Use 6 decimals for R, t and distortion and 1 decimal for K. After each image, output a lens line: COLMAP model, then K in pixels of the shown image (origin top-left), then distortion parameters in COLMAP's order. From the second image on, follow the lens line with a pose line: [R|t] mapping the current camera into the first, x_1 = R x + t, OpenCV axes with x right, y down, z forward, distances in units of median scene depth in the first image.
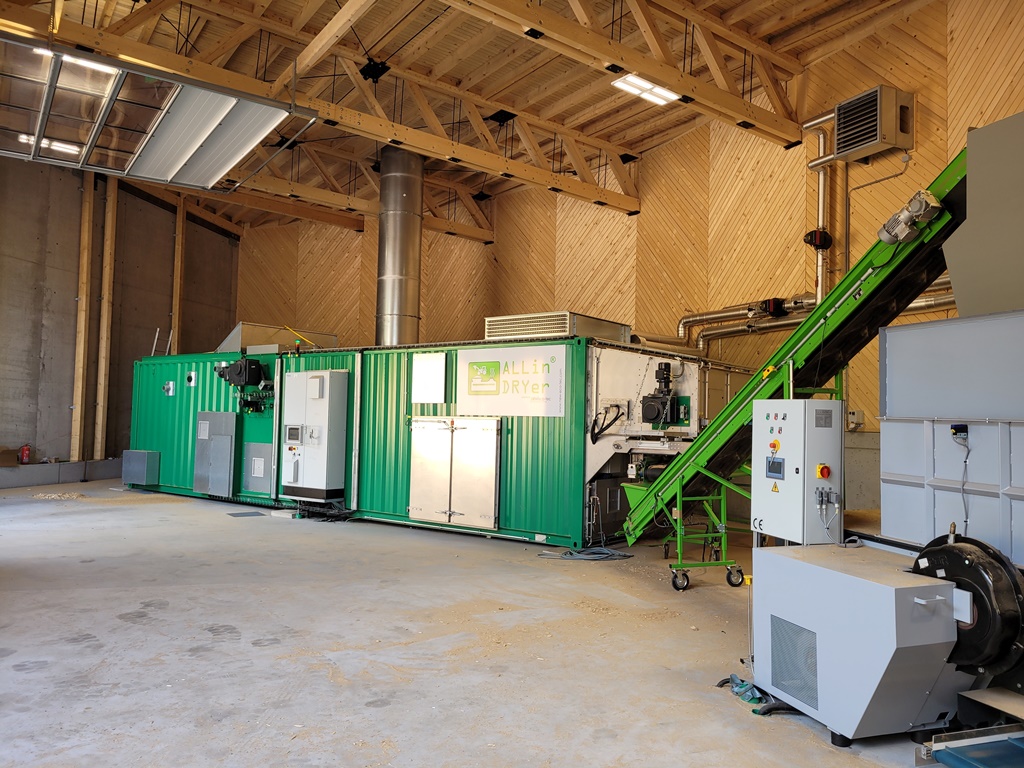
lens RADIAL K [[773.5, 0, 524.4], [0, 773.5, 383.3], [0, 0, 1]] dist [0.057785, -0.055781]
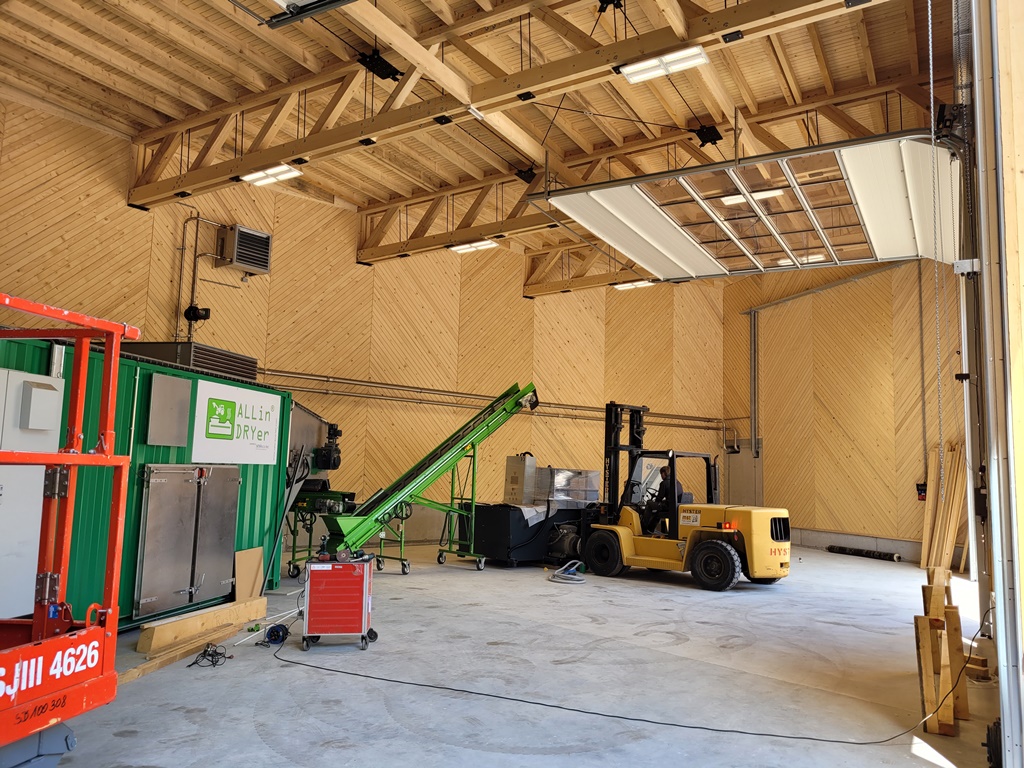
lens RADIAL K [[769.6, 0, 528.1], [0, 769.6, 385.3], [0, 0, 1]] dist [0.062358, -0.057421]
pose [[-0.441361, 0.067750, 0.894768, -1.096685], [-0.078823, 0.990364, -0.113870, 0.030805], [-0.893861, -0.120786, -0.431768, 1.218209]]
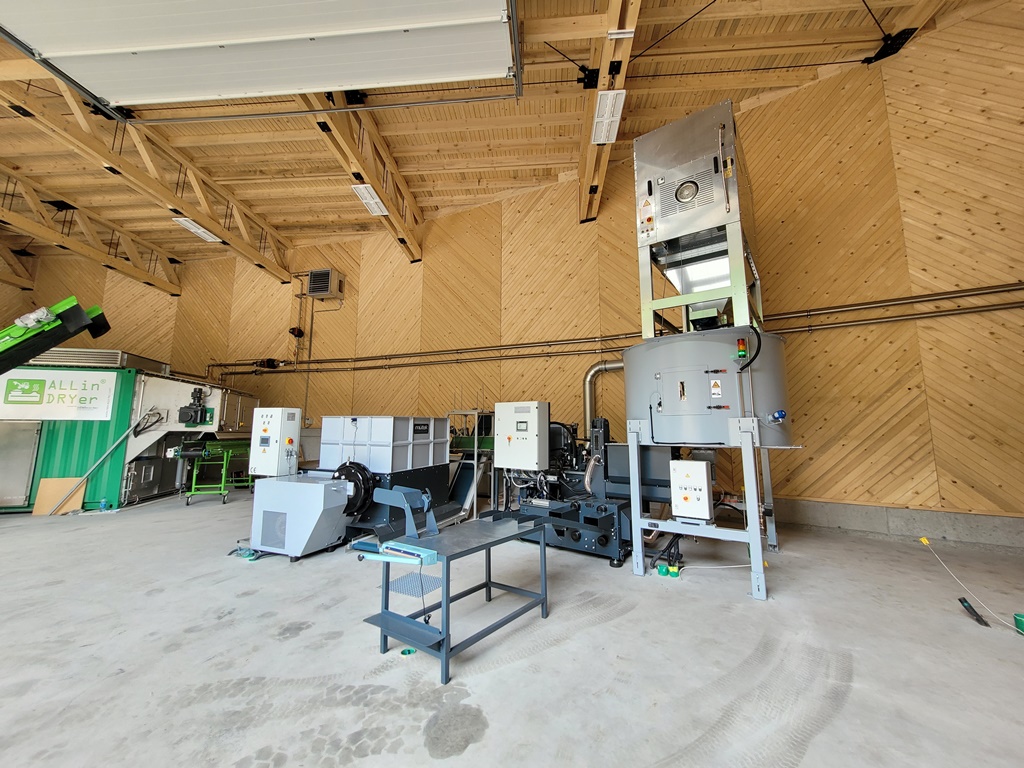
lens RADIAL K [[401.3, 0, 513.1], [0, 401.3, 377.0], [0, 0, 1]] dist [0.002315, 0.000224]
pose [[0.641715, 0.086384, 0.762063, -0.050067], [-0.025776, 0.995504, -0.091141, 0.011486], [-0.766510, 0.038843, 0.641056, -0.100772]]
